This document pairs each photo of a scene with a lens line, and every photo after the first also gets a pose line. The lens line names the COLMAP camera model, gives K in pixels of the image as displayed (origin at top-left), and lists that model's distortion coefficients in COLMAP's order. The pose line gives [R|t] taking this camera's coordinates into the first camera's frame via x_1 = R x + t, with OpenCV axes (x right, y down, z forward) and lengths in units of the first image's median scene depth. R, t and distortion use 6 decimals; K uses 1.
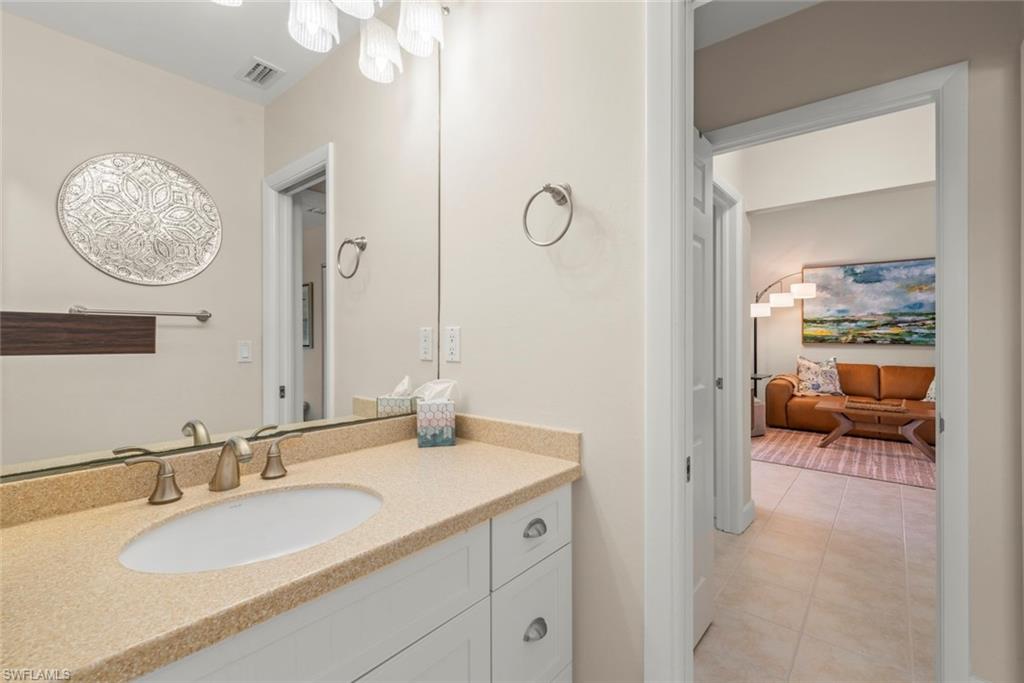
lens RADIAL K [[464.4, 0, 512.6], [0, 464.4, 331.4], [0, 0, 1]] dist [0.019474, -0.000965]
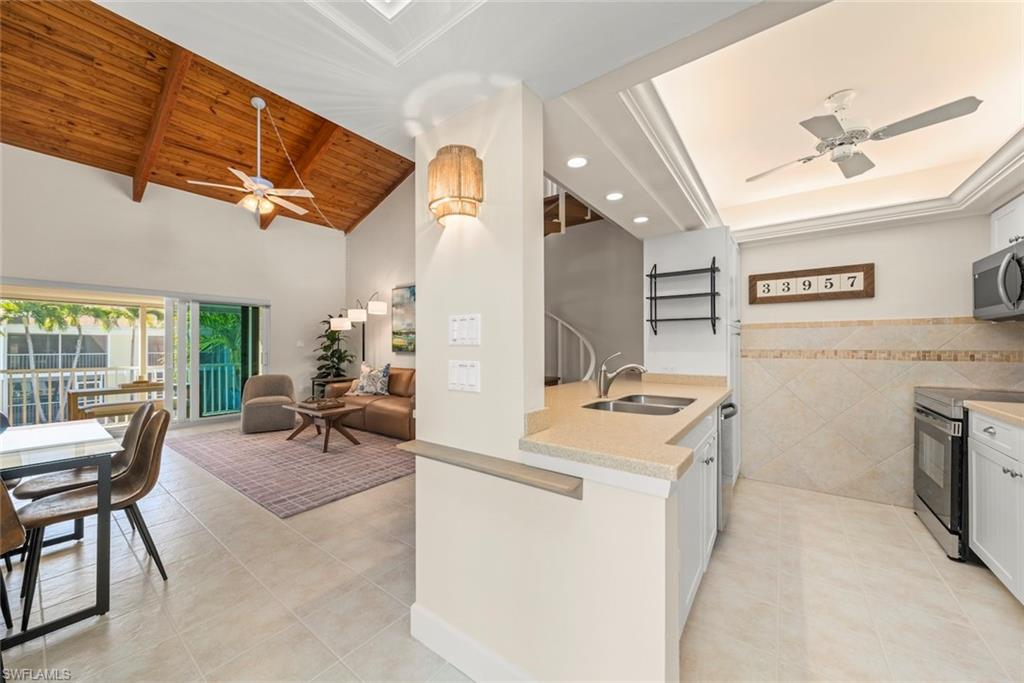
lens RADIAL K [[372.9, 0, 514.6], [0, 372.9, 342.1], [0, 0, 1]] dist [0.001631, 0.000713]
pose [[0.998905, -0.002829, 0.046704, 0.968776], [0.002948, 0.999993, -0.002479, 0.004397], [-0.046697, 0.002614, 0.998906, 0.031705]]
